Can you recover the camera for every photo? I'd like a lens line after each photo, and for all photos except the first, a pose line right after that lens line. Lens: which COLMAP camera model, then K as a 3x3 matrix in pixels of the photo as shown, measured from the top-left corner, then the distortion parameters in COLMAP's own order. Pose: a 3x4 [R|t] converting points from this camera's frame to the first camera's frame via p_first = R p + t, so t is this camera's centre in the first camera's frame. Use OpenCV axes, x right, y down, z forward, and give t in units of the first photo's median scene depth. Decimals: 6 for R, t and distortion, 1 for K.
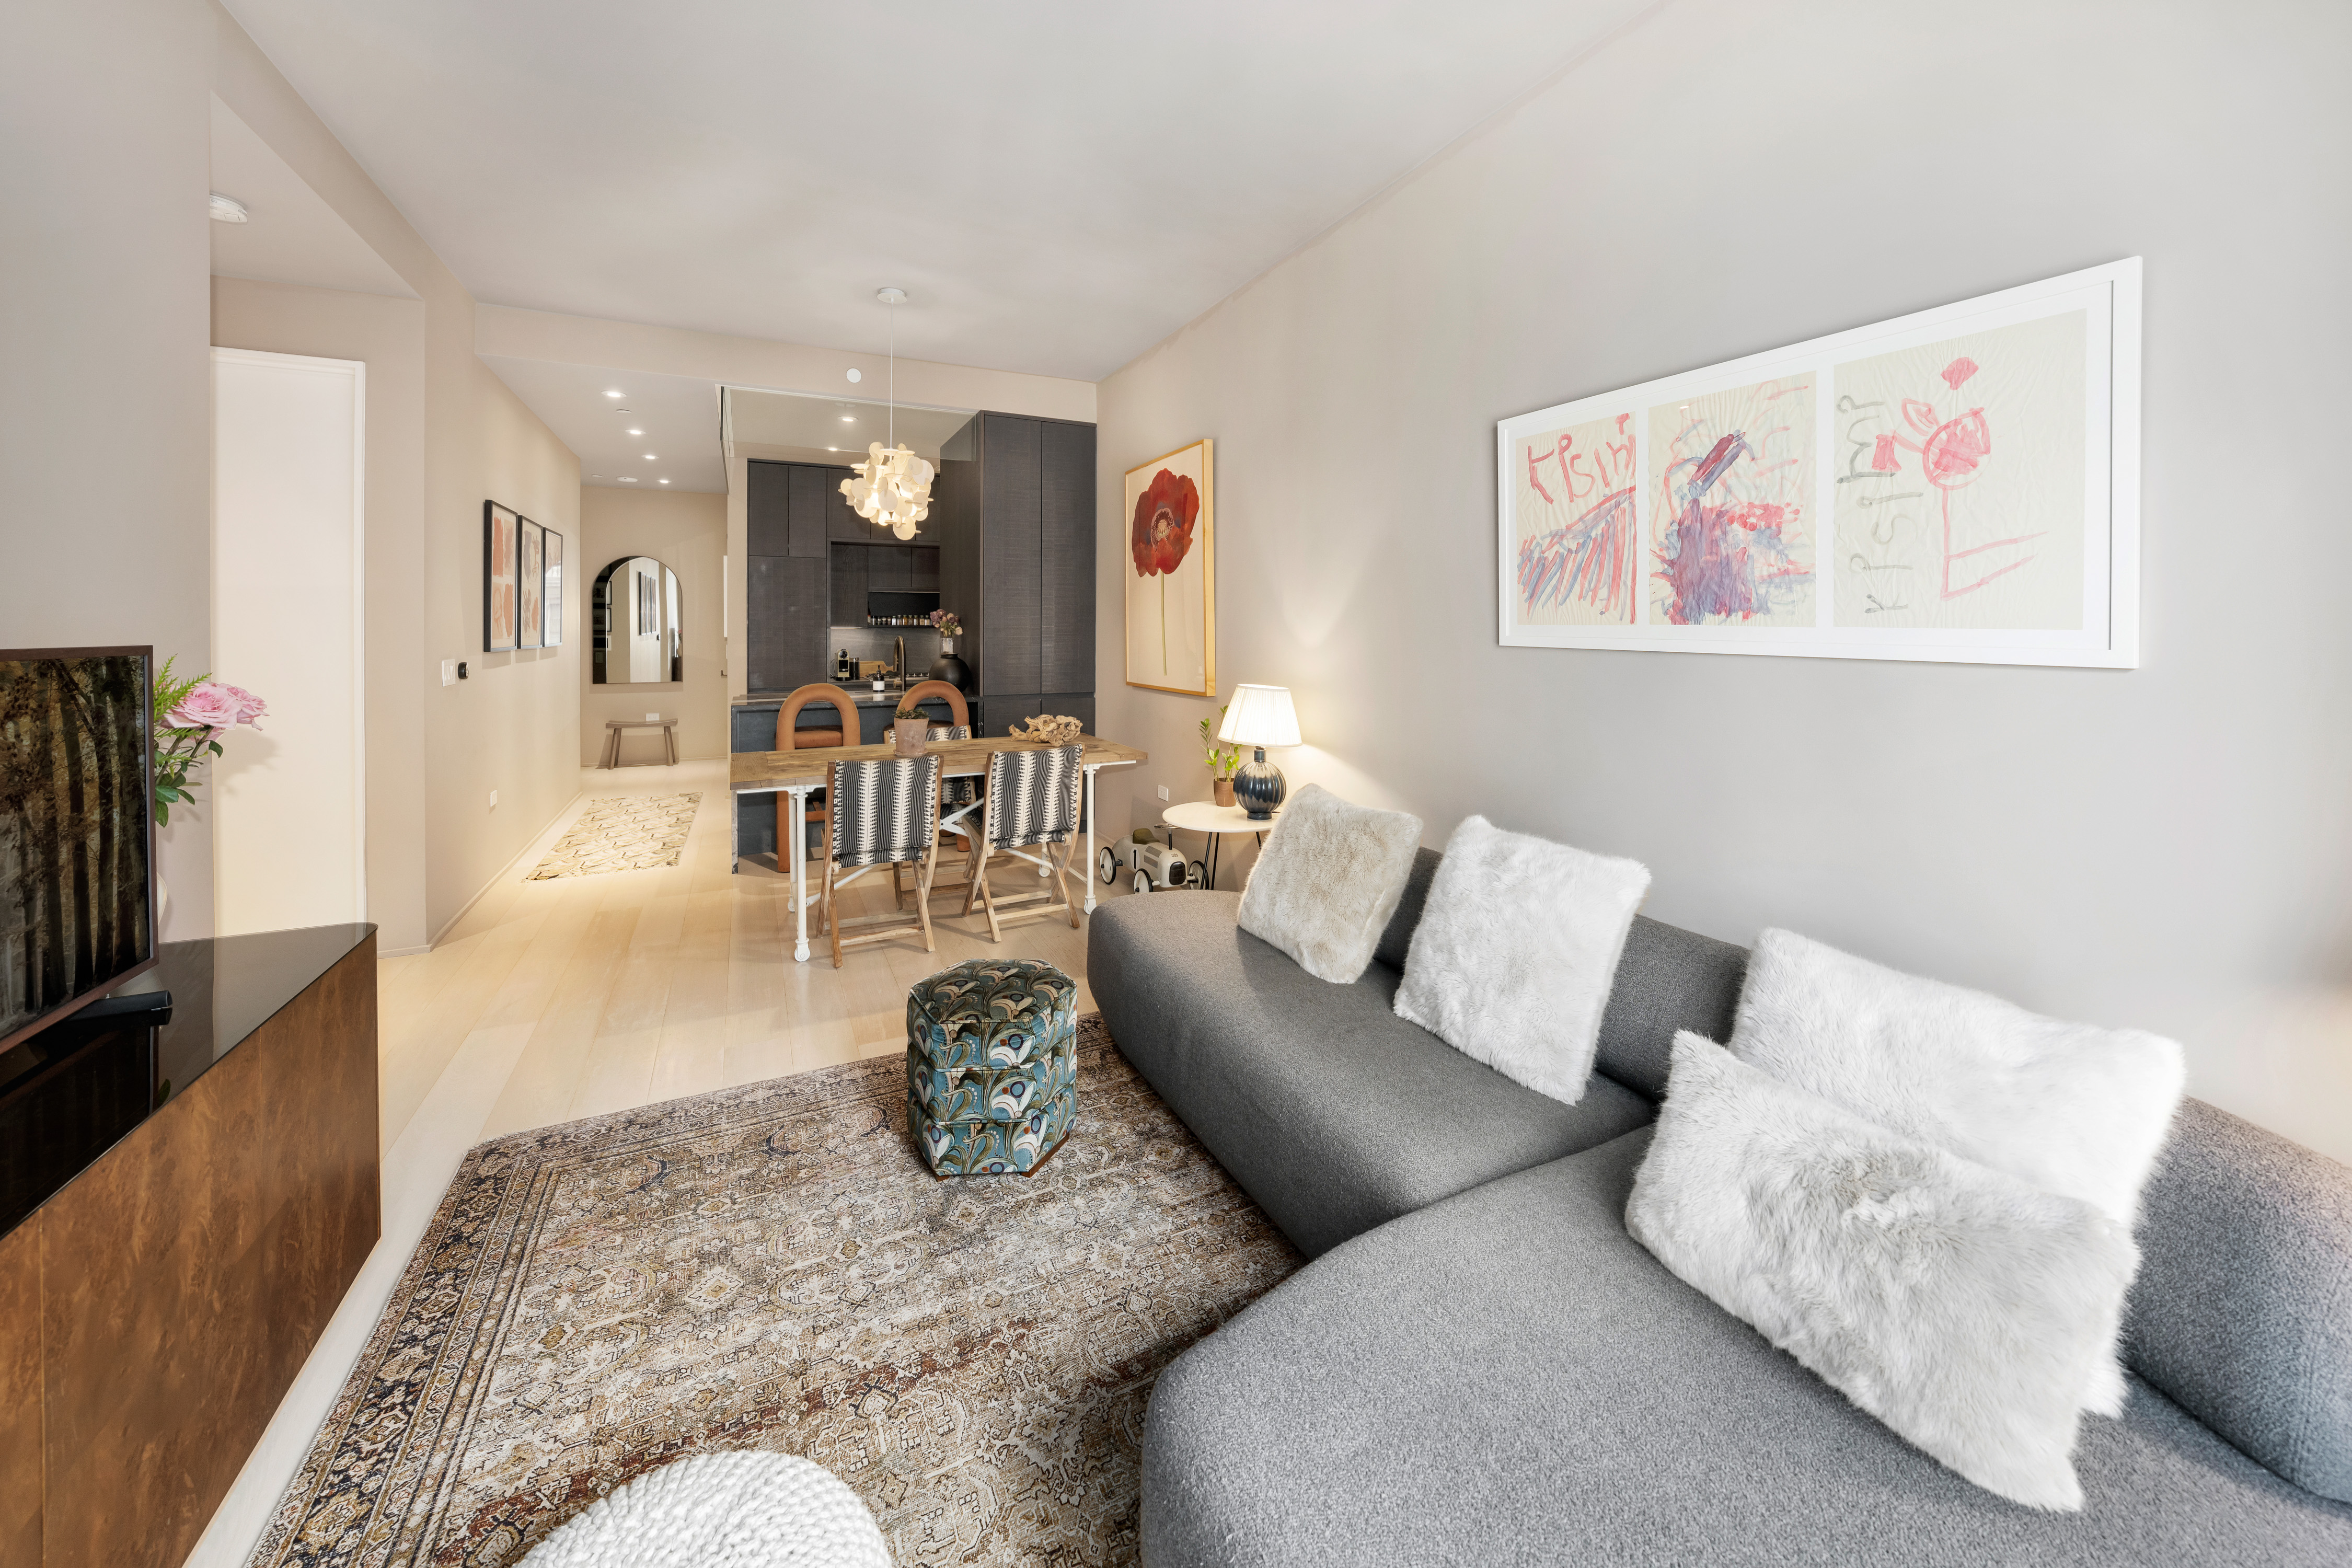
lens RADIAL K [[832.8, 0, 1166.2], [0, 832.8, 773.1], [0, 0, 1]] dist [-0.000222, -0.000011]
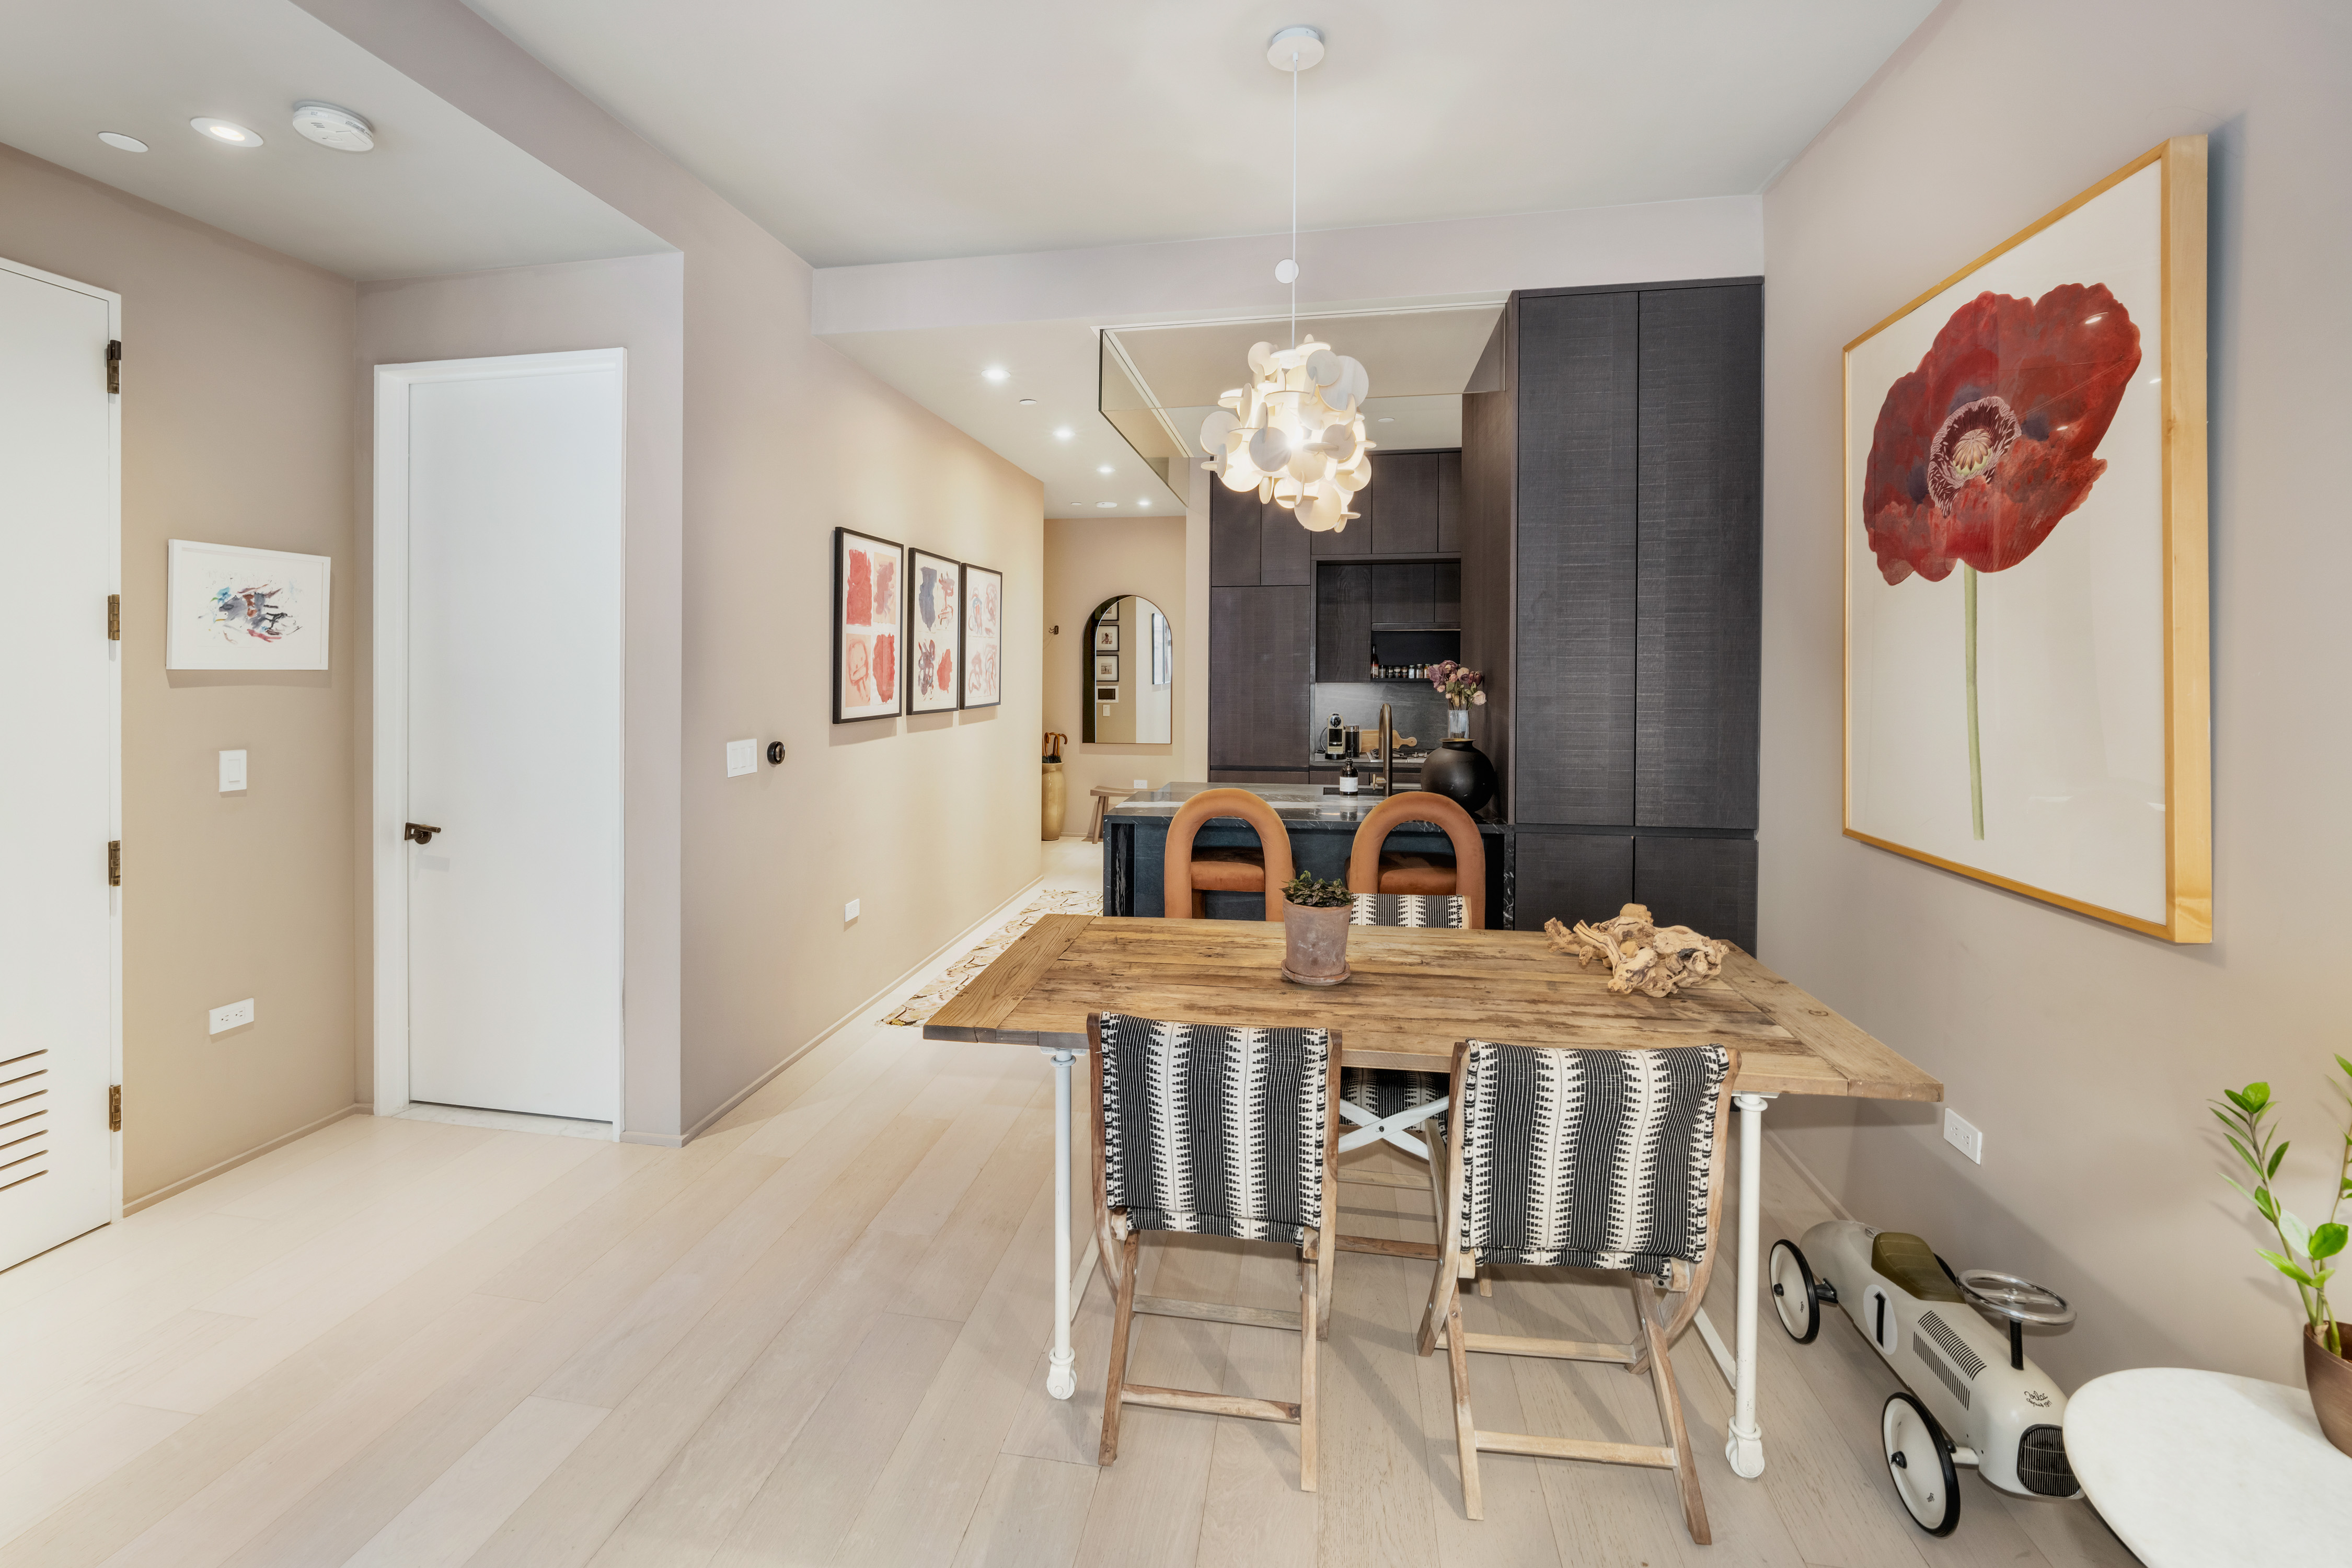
lens RADIAL K [[976.6, 0, 1204.6], [0, 976.6, 645.3], [0, 0, 1]] dist [-0.007870, 0.000074]
pose [[0.830110, -0.013979, -0.557425, -0.044058], [-0.093888, 0.981908, -0.164441, -0.095955], [0.549639, 0.188840, 0.813779, 0.428089]]
